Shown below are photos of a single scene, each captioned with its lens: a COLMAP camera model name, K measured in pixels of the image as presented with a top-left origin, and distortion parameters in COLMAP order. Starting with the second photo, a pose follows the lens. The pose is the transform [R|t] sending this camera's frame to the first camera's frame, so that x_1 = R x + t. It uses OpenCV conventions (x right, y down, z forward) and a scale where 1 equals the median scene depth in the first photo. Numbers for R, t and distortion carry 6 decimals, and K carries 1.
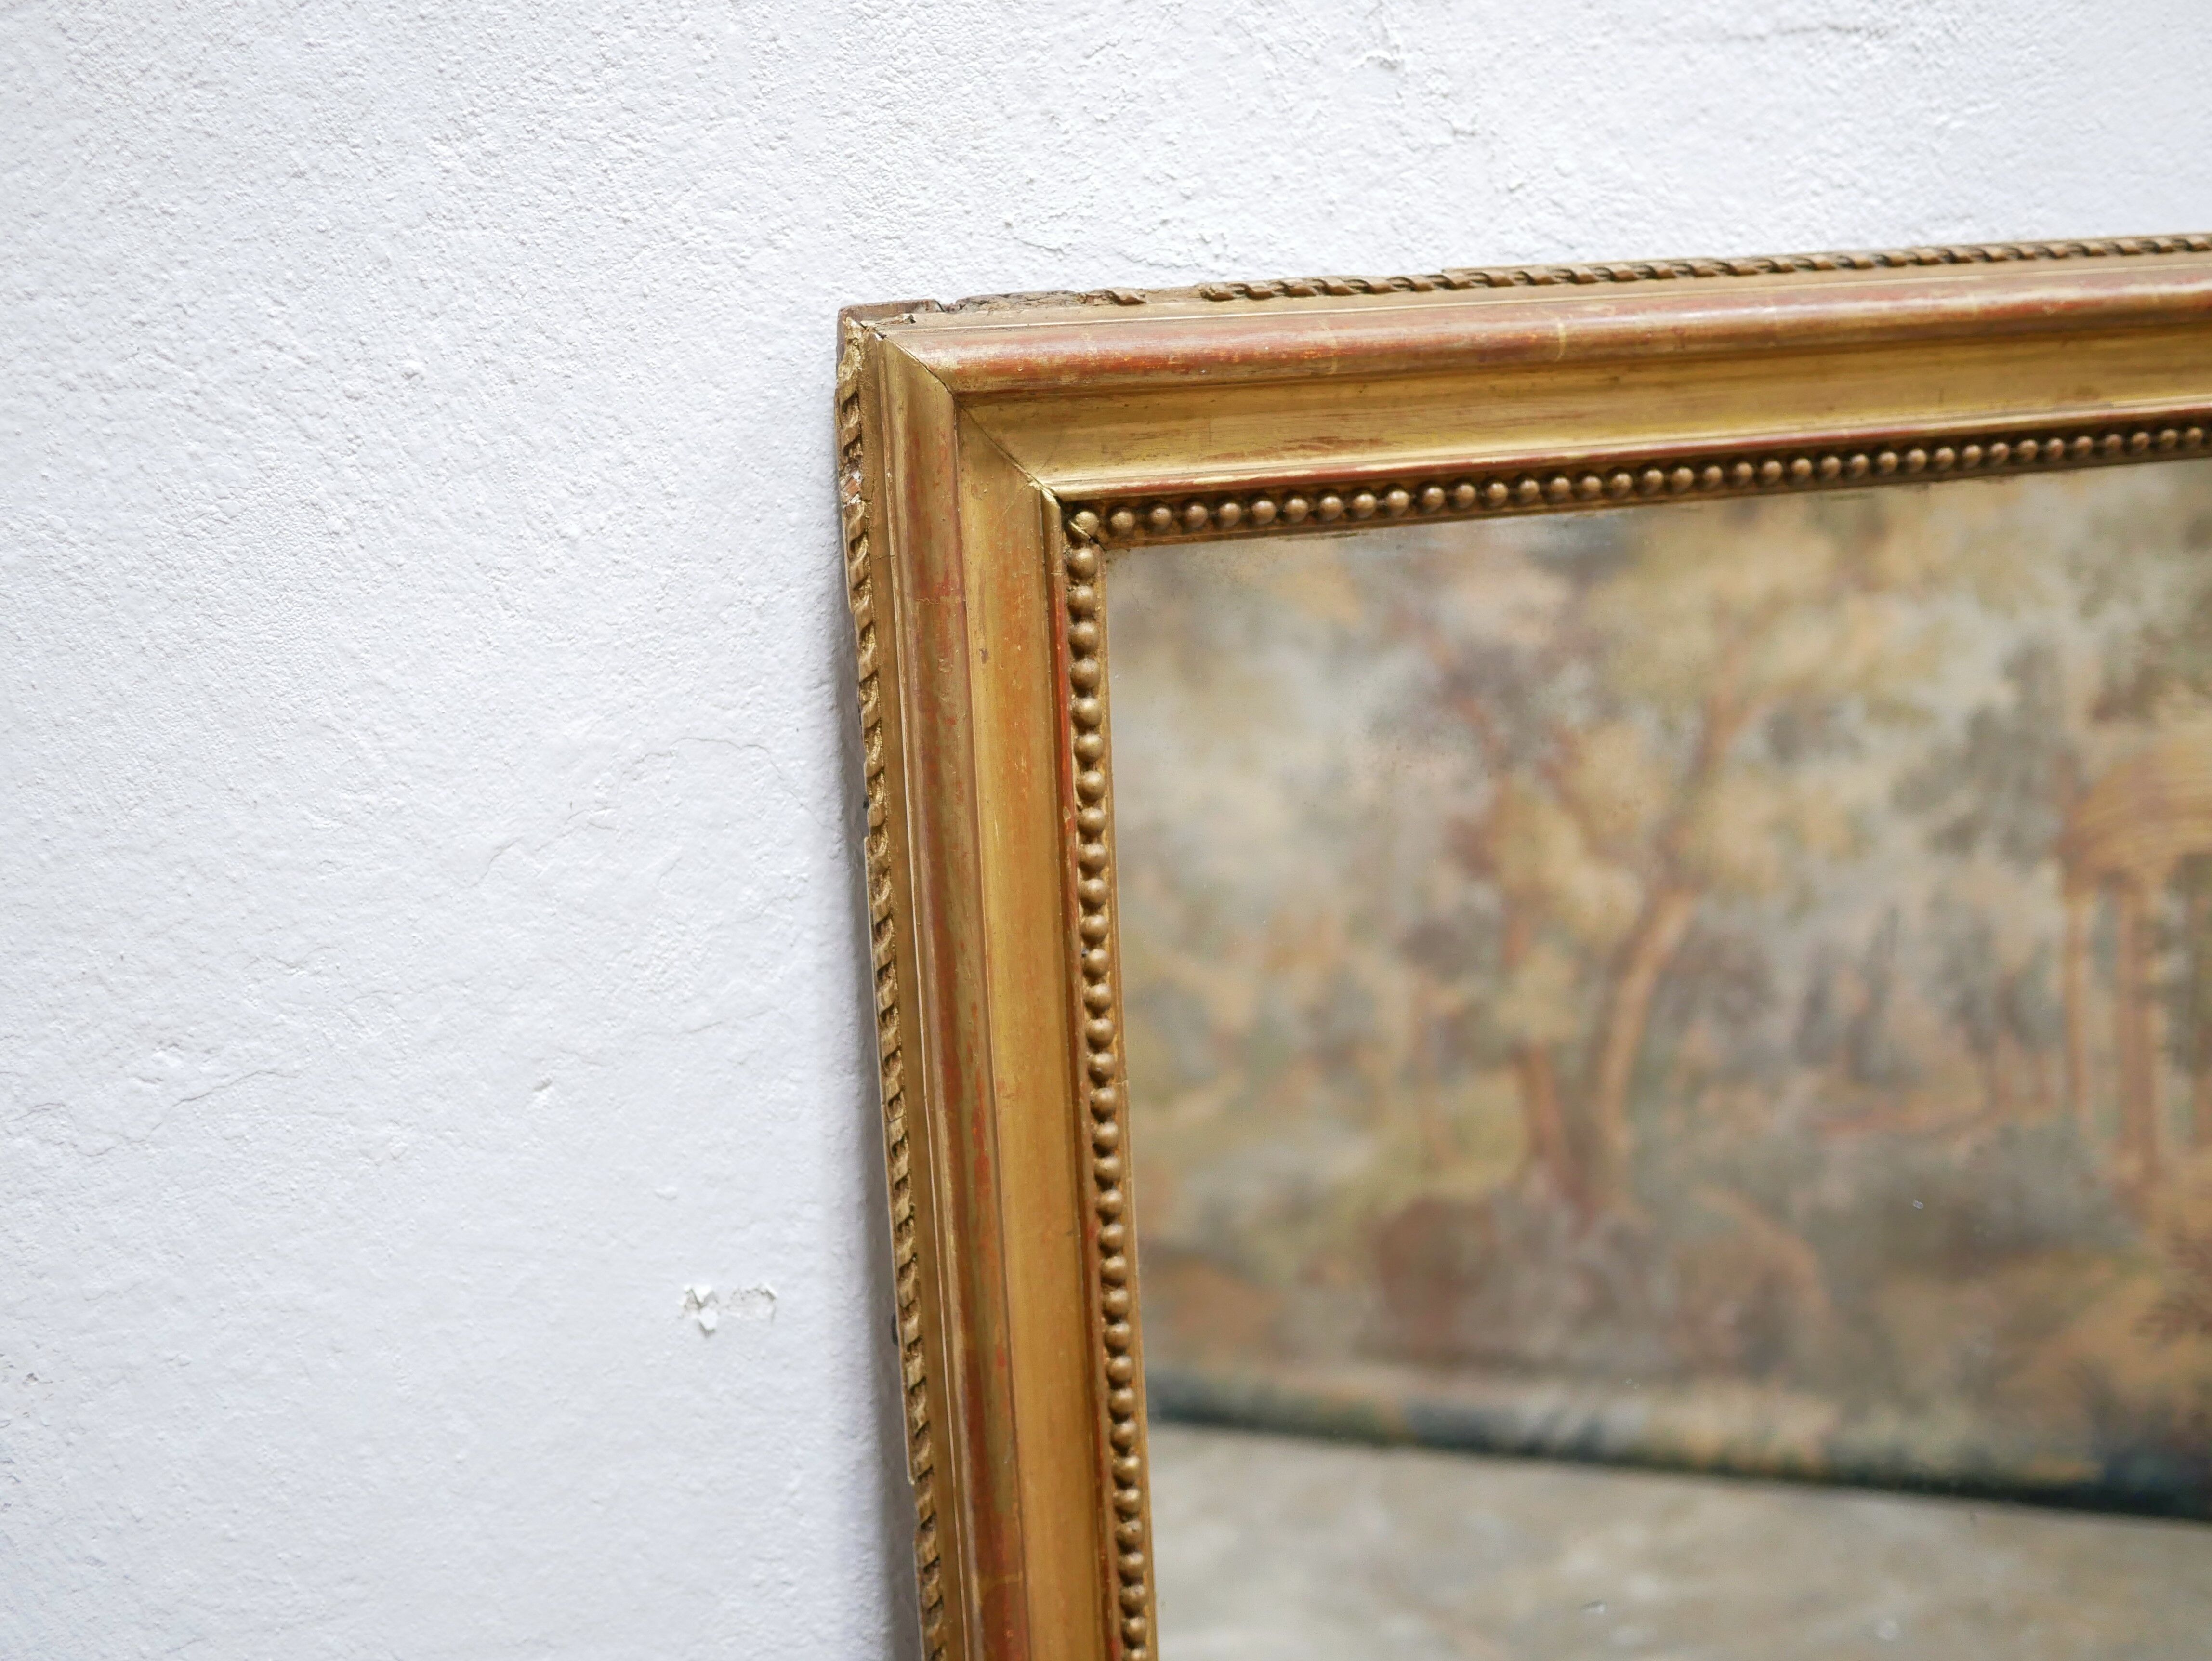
lens RADIAL K [[2551.3, 0, 1106.0], [0, 2551.3, 830.5], [0, 0, 1]] dist [-0.030512, 0.044990]
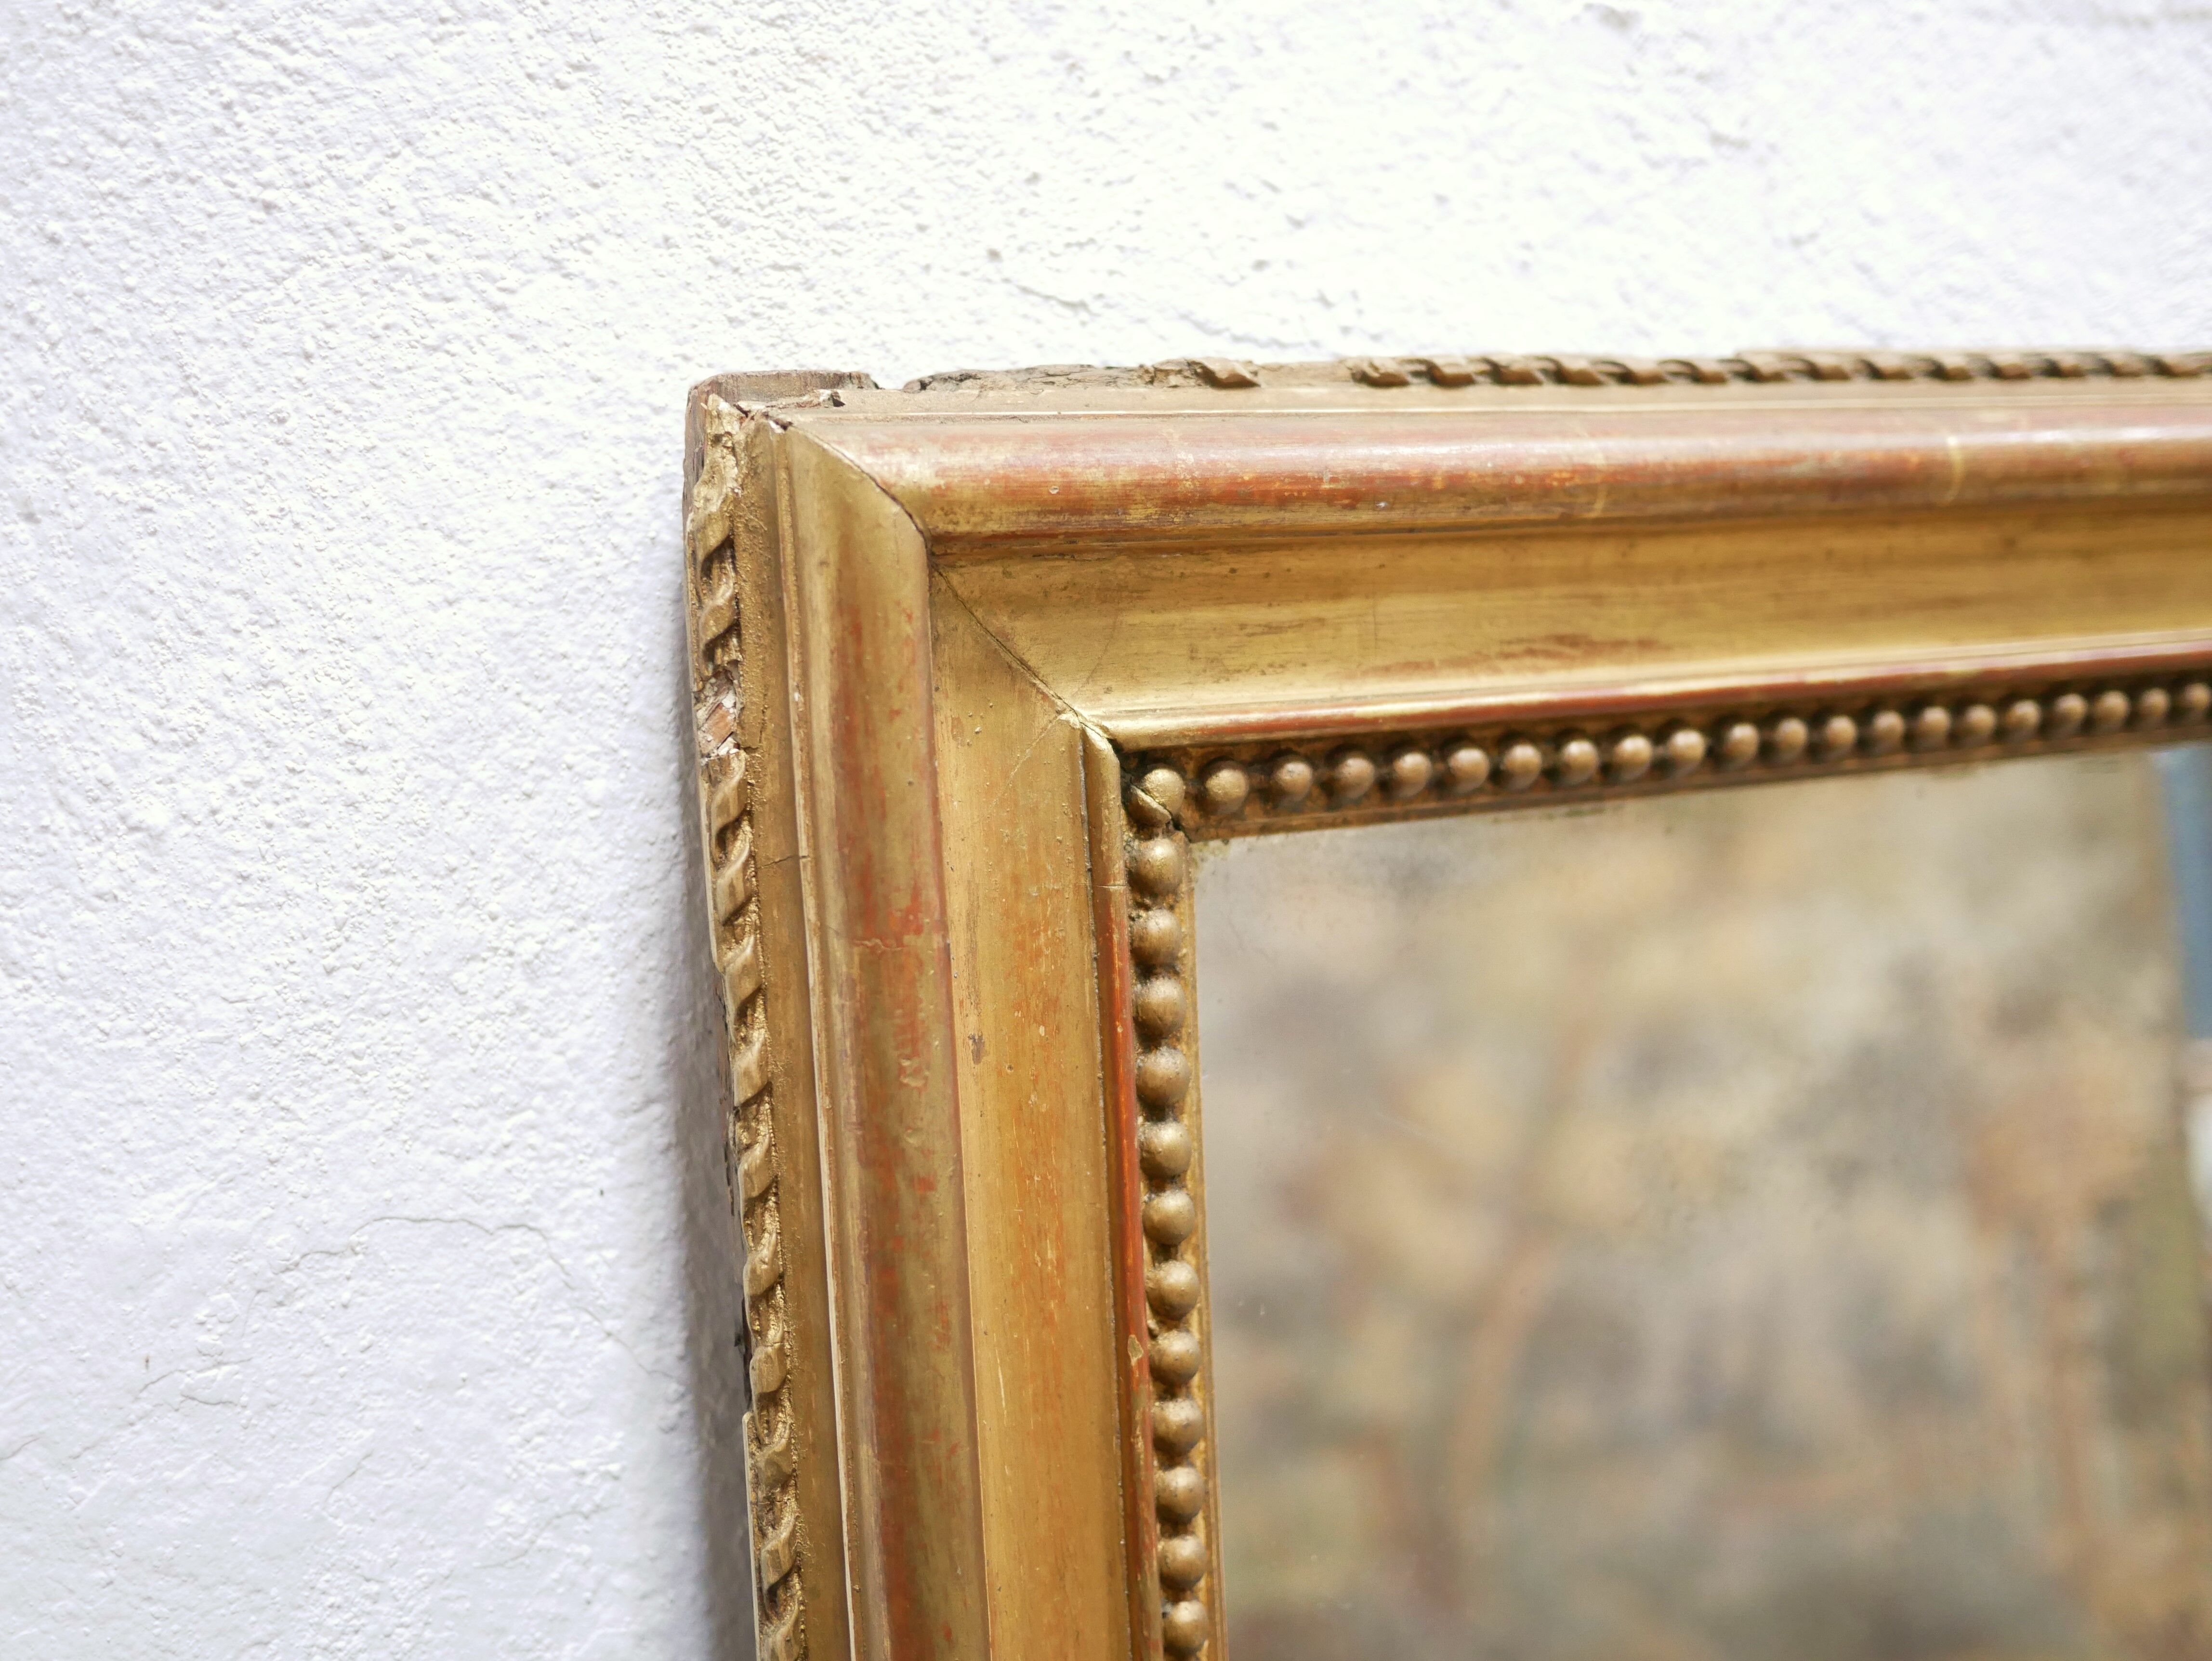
lens RADIAL K [[2585.7, 0, 1108.1], [0, 2585.7, 816.8], [0, 0, 1]] dist [-0.025487, 0.043943]
pose [[0.994346, -0.013159, 0.105373, -0.072924], [0.026886, 0.991159, -0.129929, -0.044585], [-0.102732, 0.132028, 0.985908, 0.459135]]
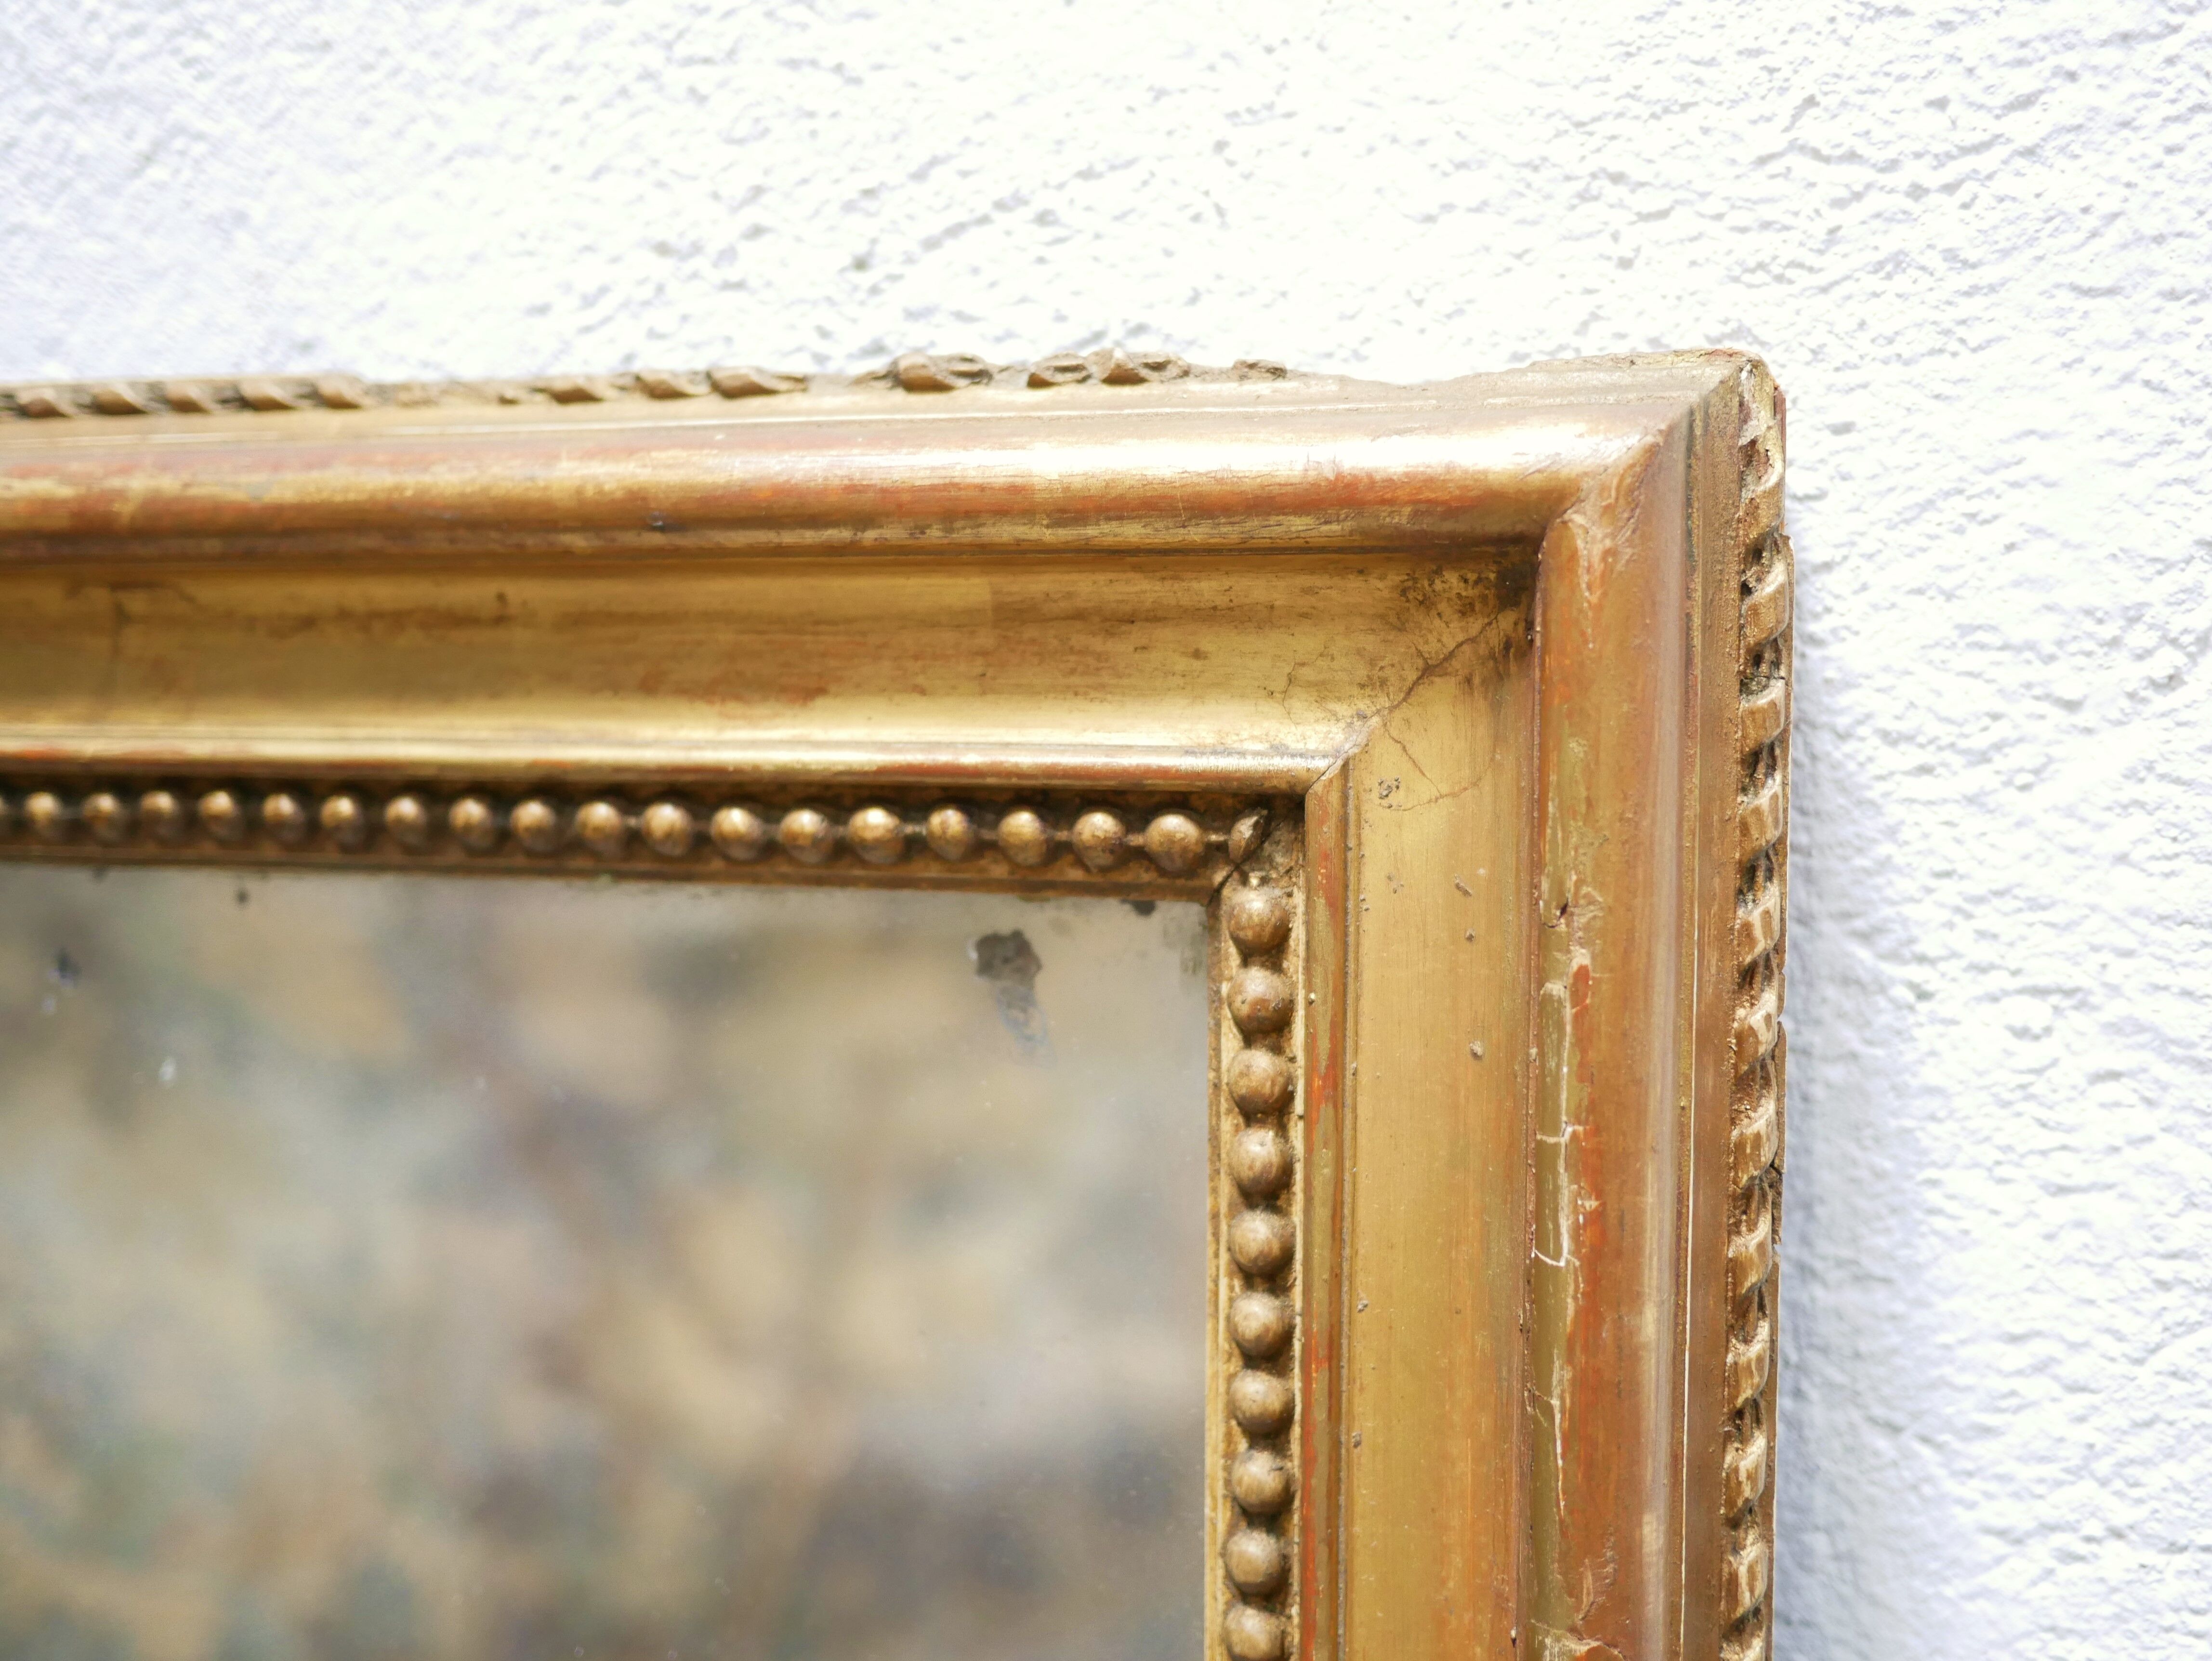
lens RADIAL K [[2695.1, 0, 1106.0], [0, 2695.1, 830.5], [0, 0, 1]] dist [-0.014329, -0.015184]
pose [[0.782604, 0.091890, -0.615701, 1.277692], [-0.158934, 0.985762, -0.054898, -0.212129], [0.601889, 0.140819, 0.786066, 0.925959]]
